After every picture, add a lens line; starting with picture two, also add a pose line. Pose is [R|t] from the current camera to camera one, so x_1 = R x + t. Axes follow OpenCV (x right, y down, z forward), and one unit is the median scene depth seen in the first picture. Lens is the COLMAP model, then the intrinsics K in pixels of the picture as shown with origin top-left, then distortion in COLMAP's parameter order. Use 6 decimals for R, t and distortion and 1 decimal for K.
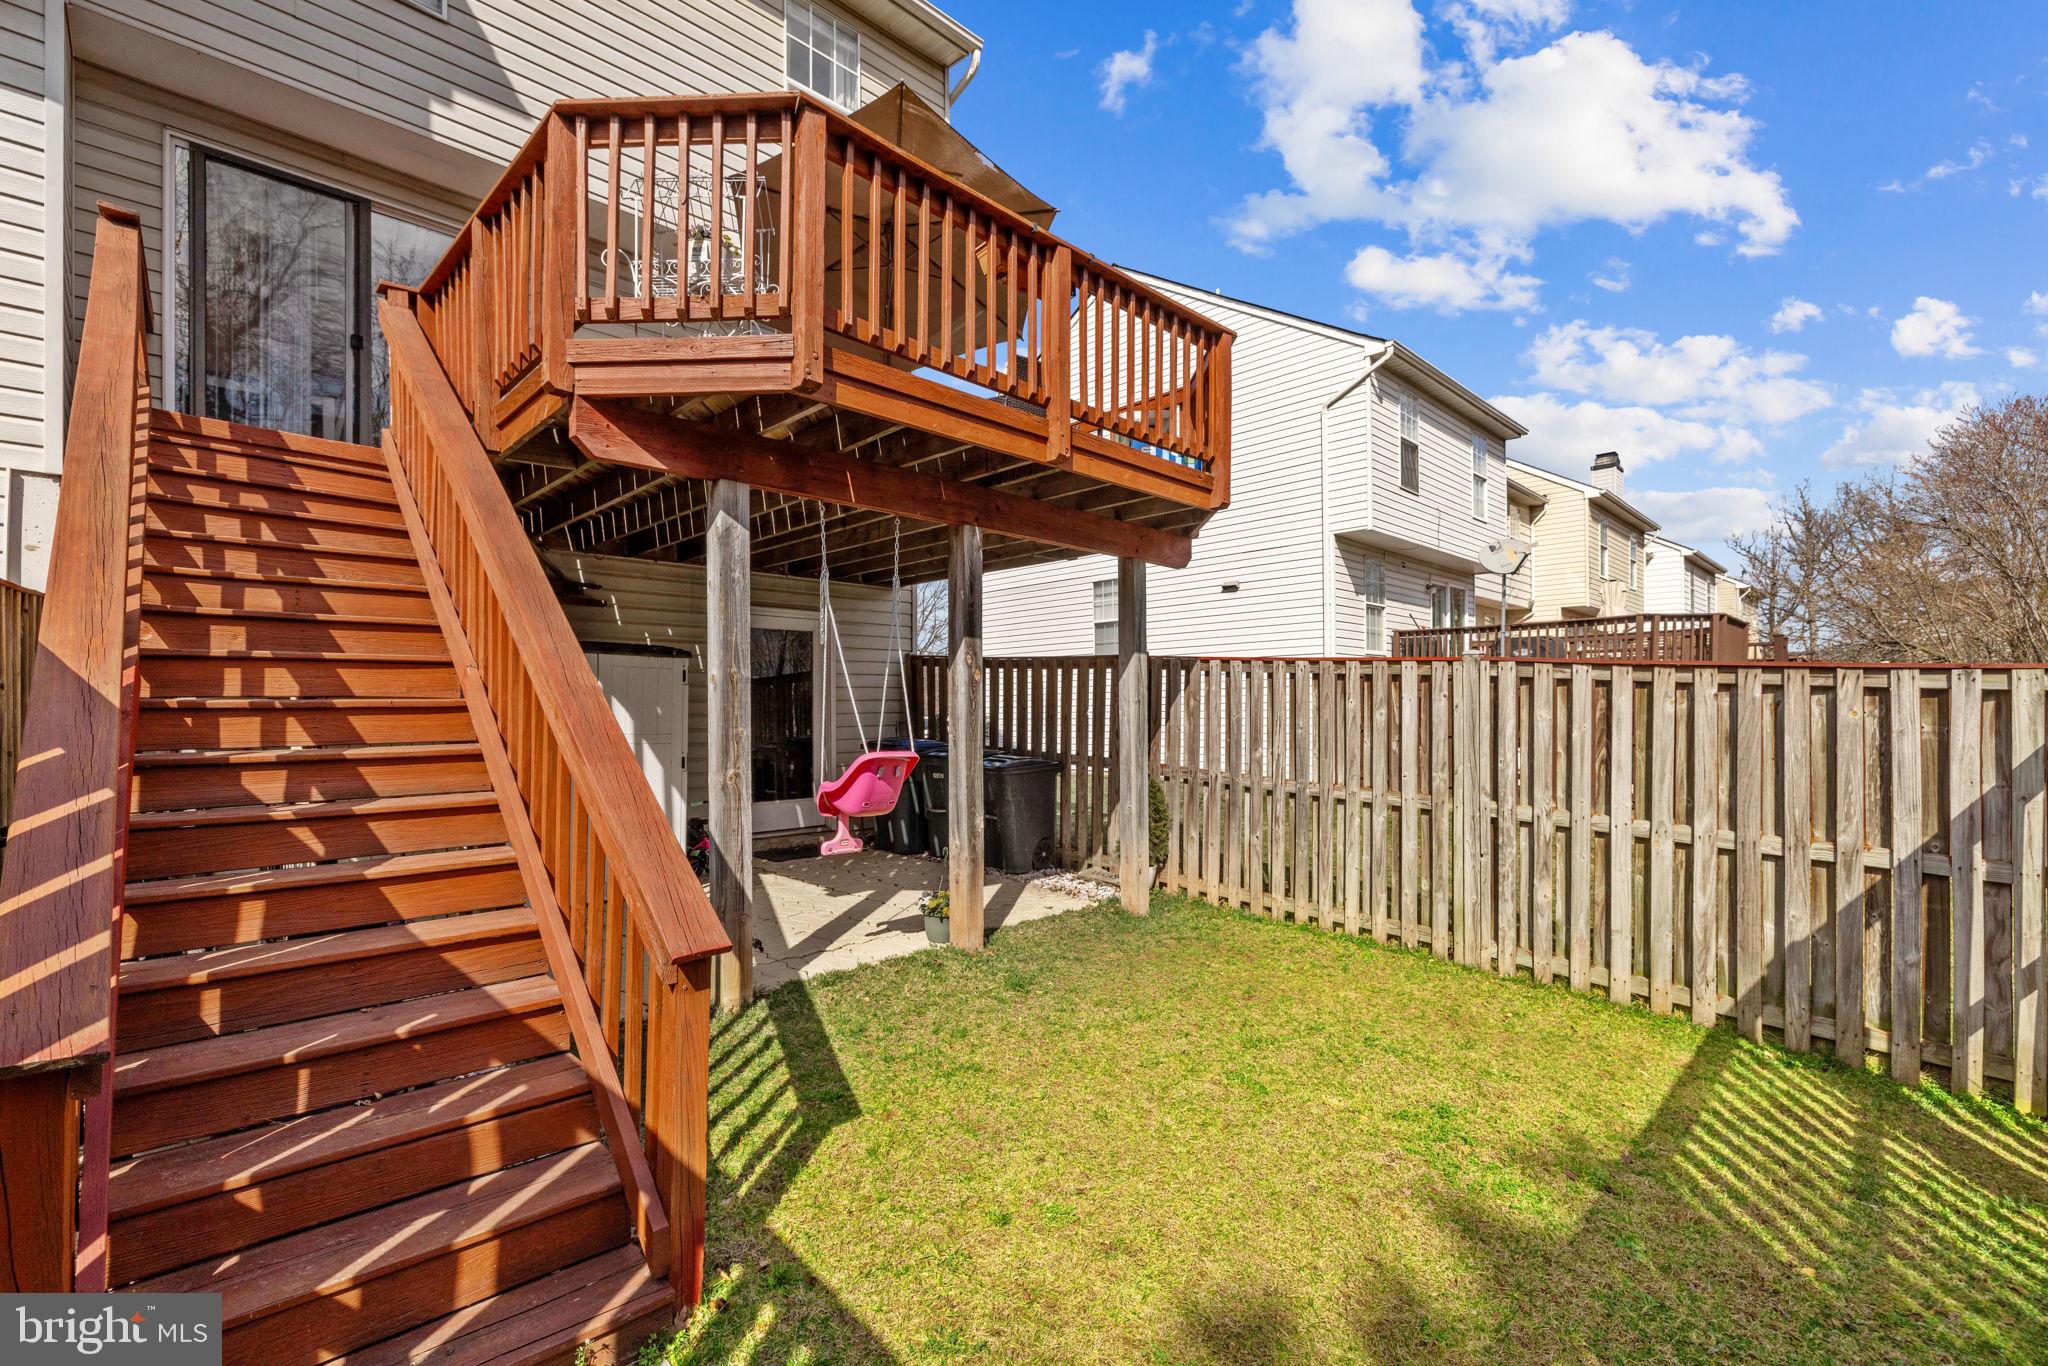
lens RADIAL K [[878.5, 0, 1013.2], [0, 878.5, 686.7], [0, 0, 1]] dist [0.001733, -0.000068]
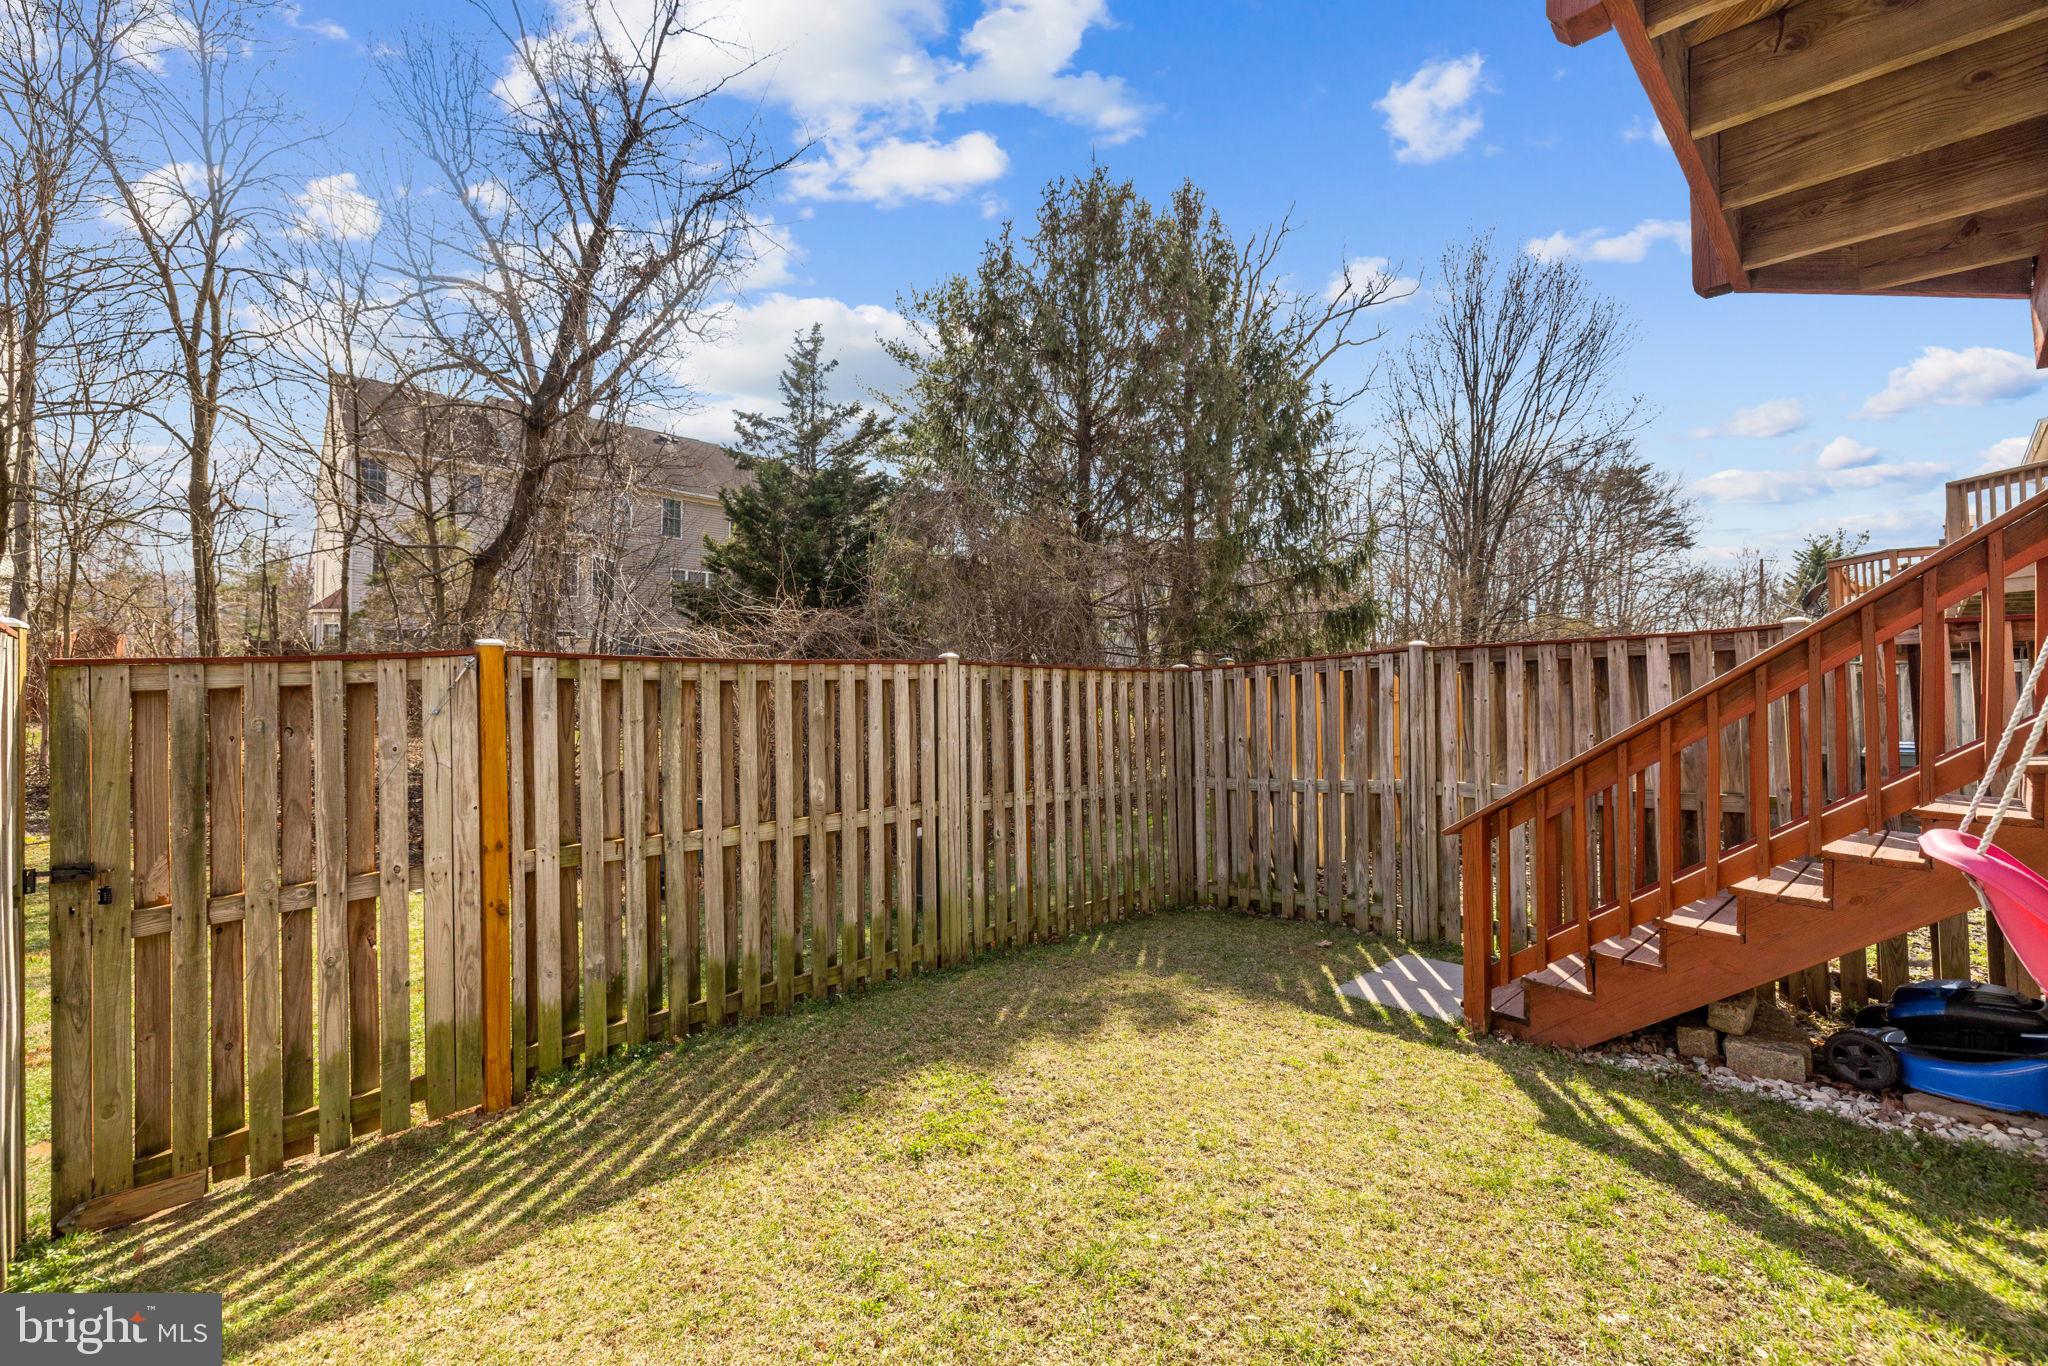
lens RADIAL K [[850.0, 0, 1013.8], [0, 850.0, 685.2], [0, 0, 1]] dist [0.001140, 0.000062]
pose [[-0.999918, -0.012719, 0.001124, 0.385534], [-0.012751, 0.999286, -0.035566, 0.037733], [-0.000671, -0.035577, -0.999367, 1.837619]]
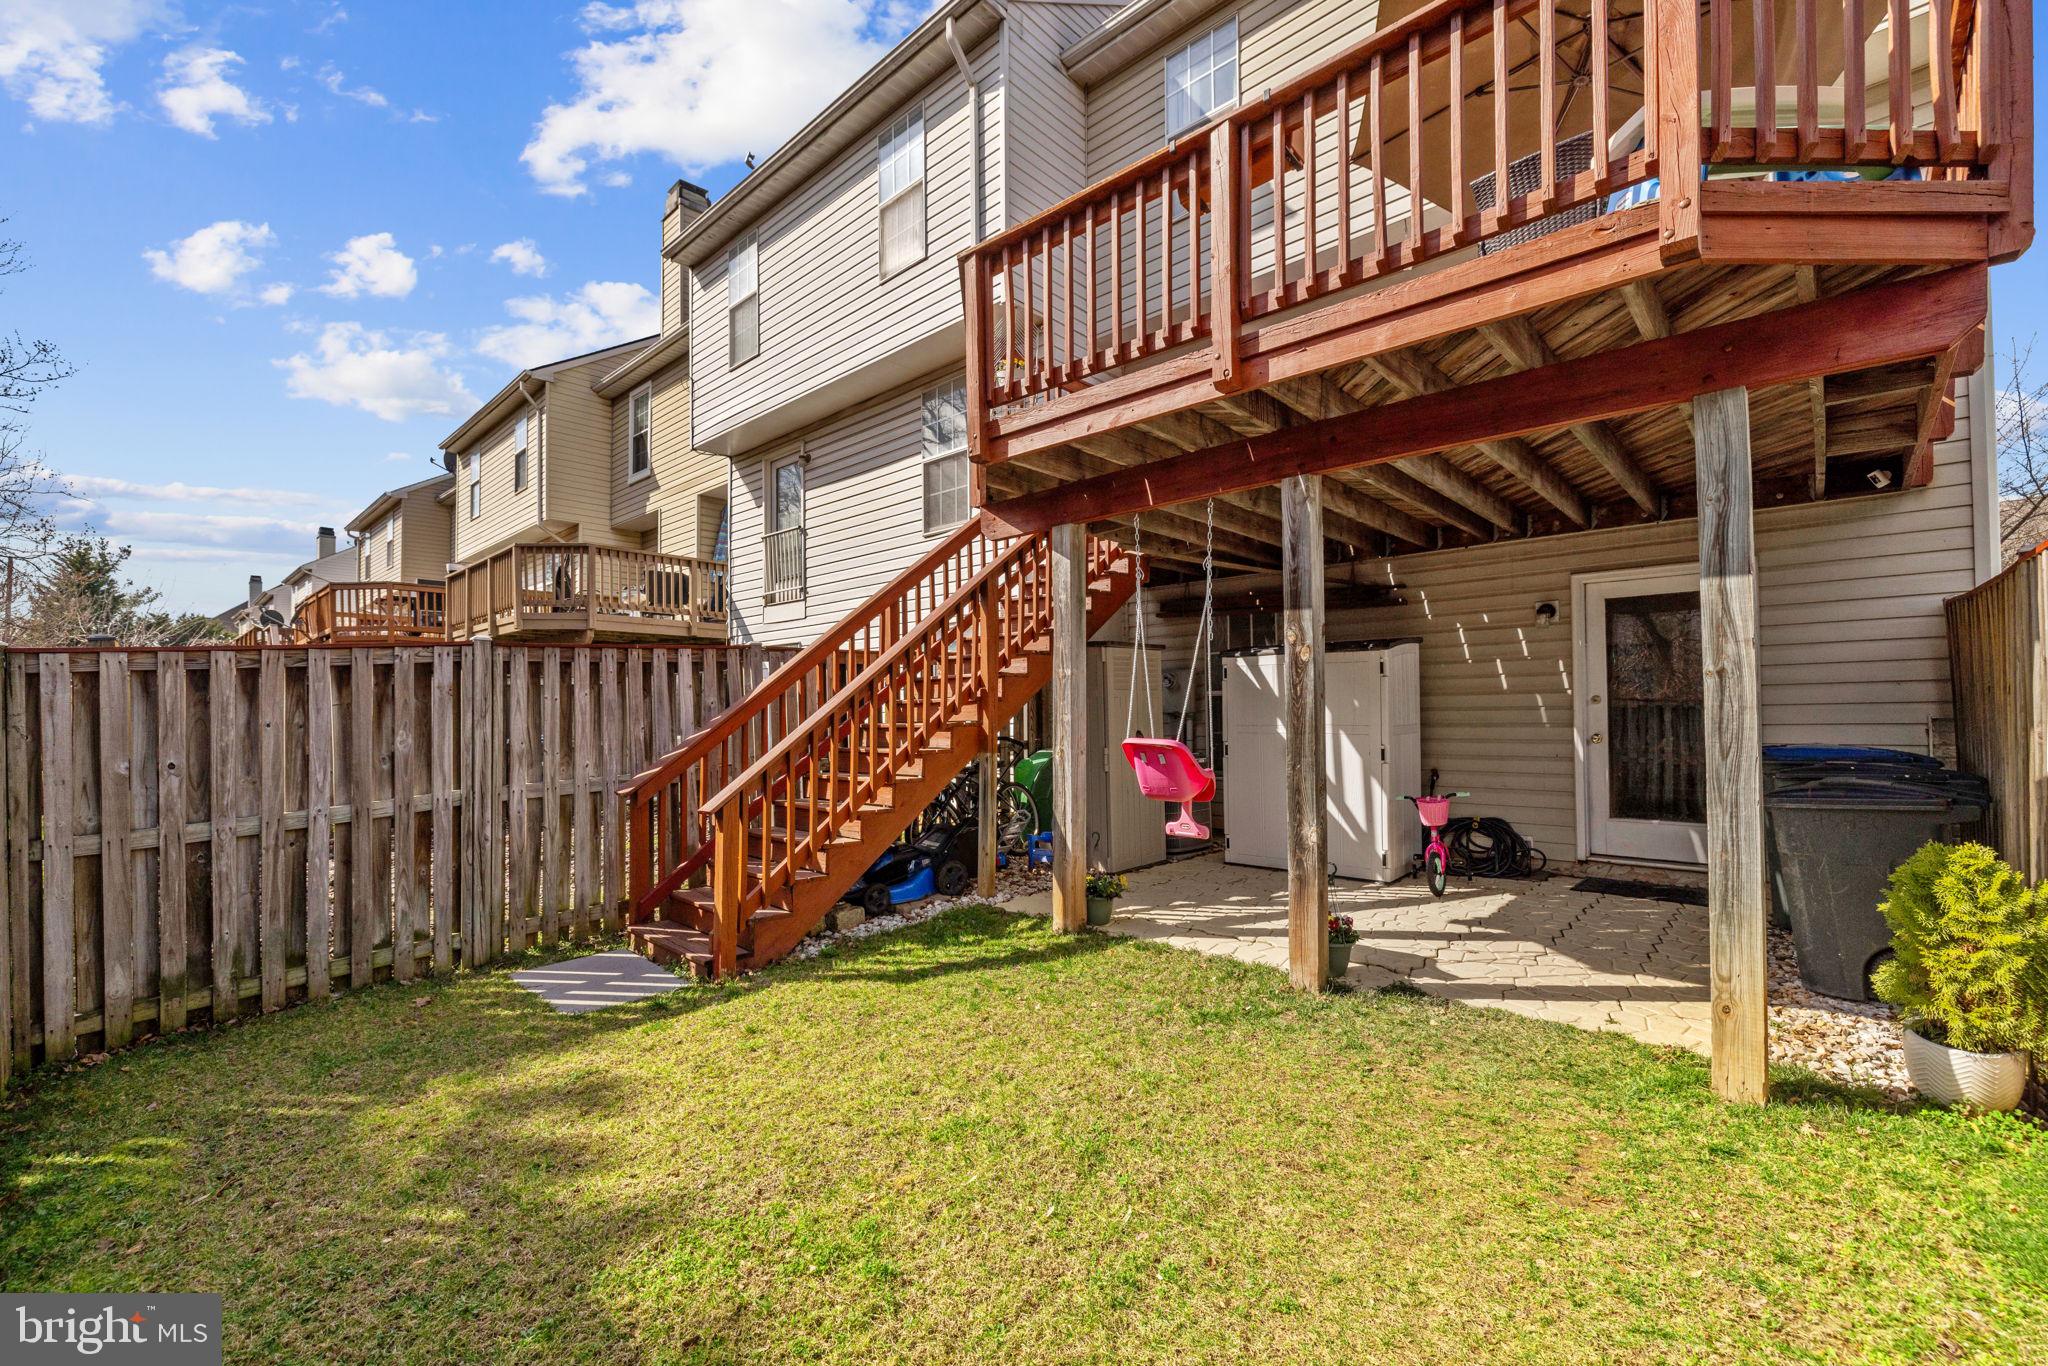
lens RADIAL K [[850.0, 0, 1013.8], [0, 850.0, 685.2], [0, 0, 1]] dist [0.001140, 0.000062]
pose [[0.046654, -0.033541, -0.998348, 1.144736], [0.032084, 0.998971, -0.032063, 0.050506], [0.998396, -0.030535, 0.047683, 1.066250]]
